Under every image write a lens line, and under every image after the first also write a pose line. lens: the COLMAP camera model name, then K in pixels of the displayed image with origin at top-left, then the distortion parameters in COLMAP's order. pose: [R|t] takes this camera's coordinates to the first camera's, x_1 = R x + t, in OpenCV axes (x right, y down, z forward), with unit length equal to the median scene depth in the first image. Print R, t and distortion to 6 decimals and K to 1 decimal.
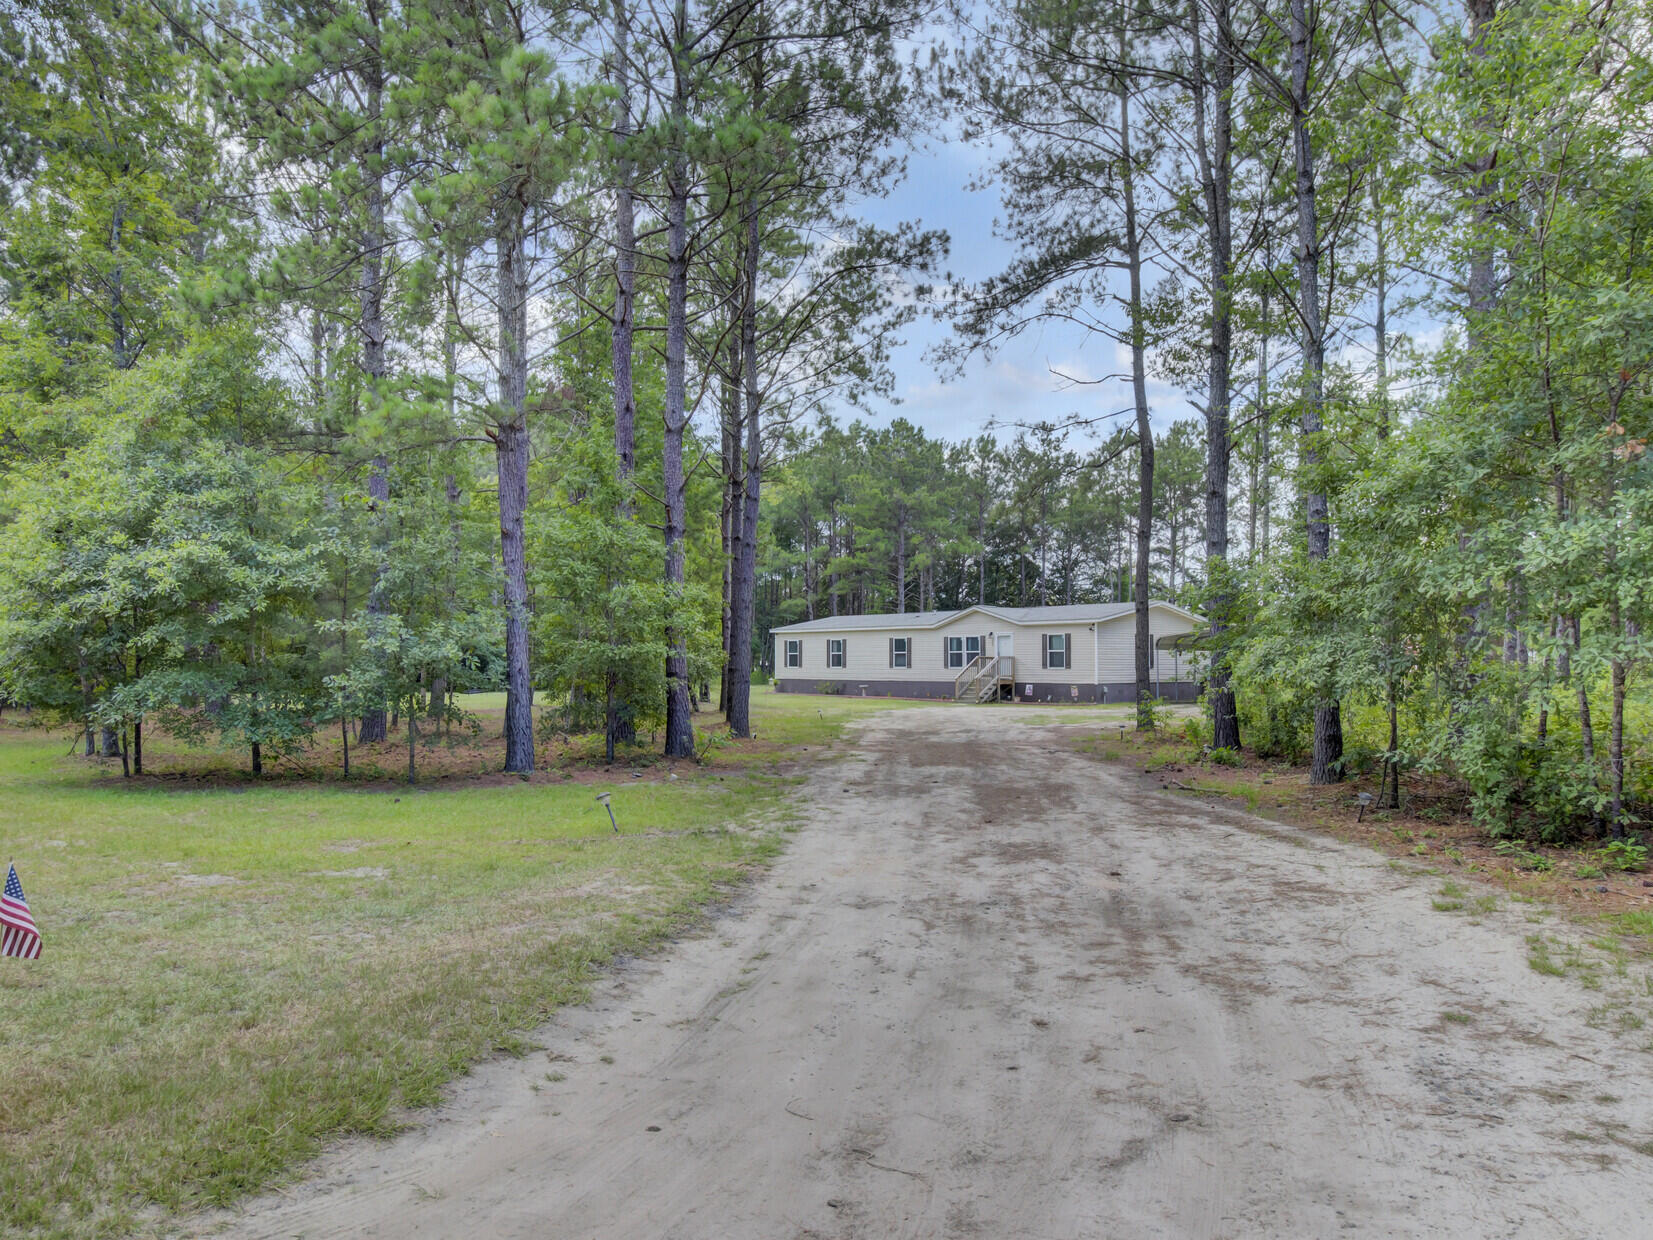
lens RADIAL K [[1201.9, 0, 807.0], [0, 1201.9, 670.9], [0, 0, 1]] dist [0.004463, 0.000238]
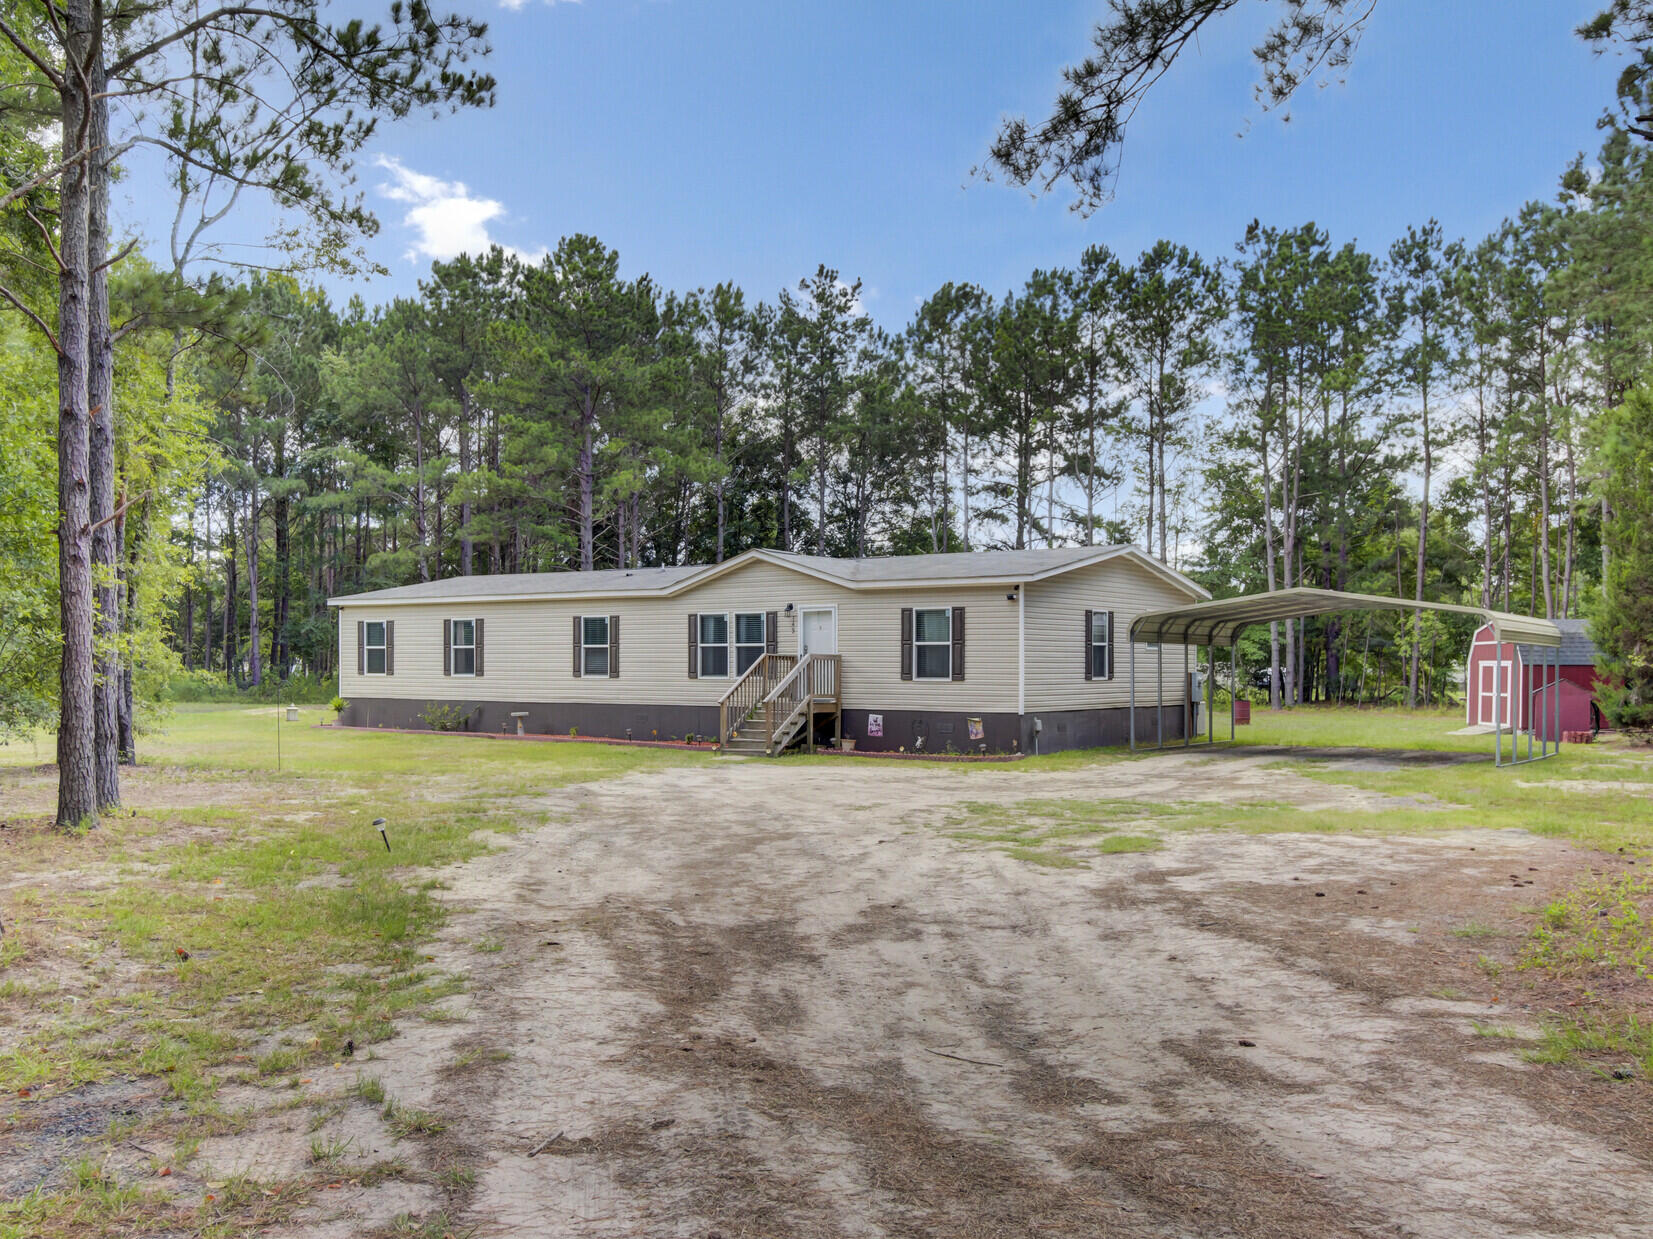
lens RADIAL K [[1595.3, 0, 829.6], [0, 1595.3, 724.5], [0, 0, 1]] dist [-0.050099, 0.000000]
pose [[0.971484, -0.005716, 0.237038, 0.015413], [-0.001704, 0.999515, 0.031085, -0.003397], [-0.237100, -0.030603, 0.971003, 0.328725]]
